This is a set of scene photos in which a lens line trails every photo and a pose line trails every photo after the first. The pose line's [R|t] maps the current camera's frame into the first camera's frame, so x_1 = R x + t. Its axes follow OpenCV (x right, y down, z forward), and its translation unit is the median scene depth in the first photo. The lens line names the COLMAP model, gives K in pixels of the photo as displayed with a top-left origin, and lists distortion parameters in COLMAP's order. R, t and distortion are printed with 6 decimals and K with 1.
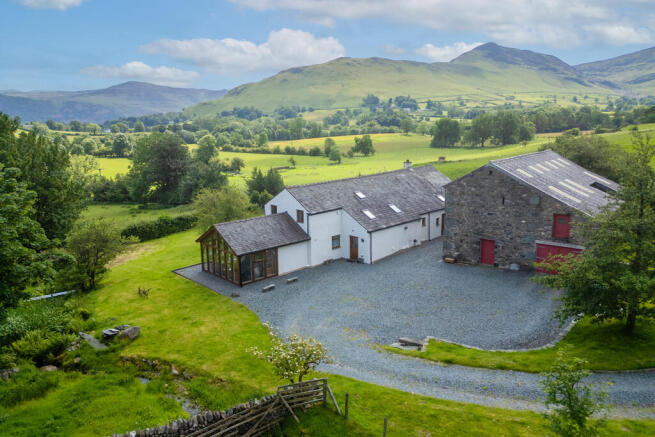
lens RADIAL K [[453.6, 0, 335.2], [0, 453.6, 218.3], [0, 0, 1]] dist [0.075006, -0.071174]
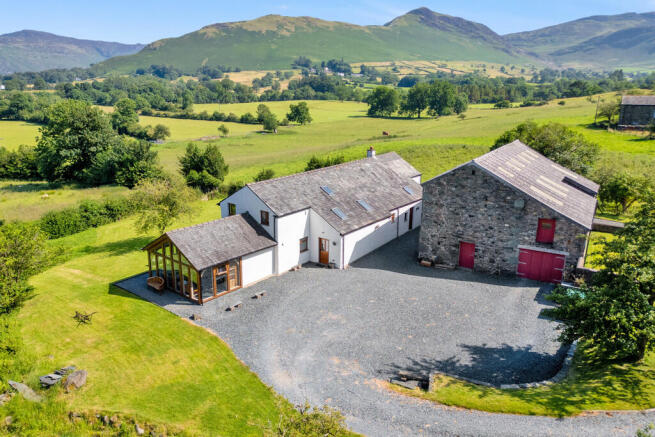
lens RADIAL K [[470.3, 0, 333.3], [0, 470.3, 218.0], [0, 0, 1]] dist [0.074674, -0.079938]
pose [[0.989862, -0.008361, 0.141787, -0.062162], [-0.000782, 0.997930, 0.064306, -0.052968], [-0.142031, -0.063765, 0.987806, 0.062808]]
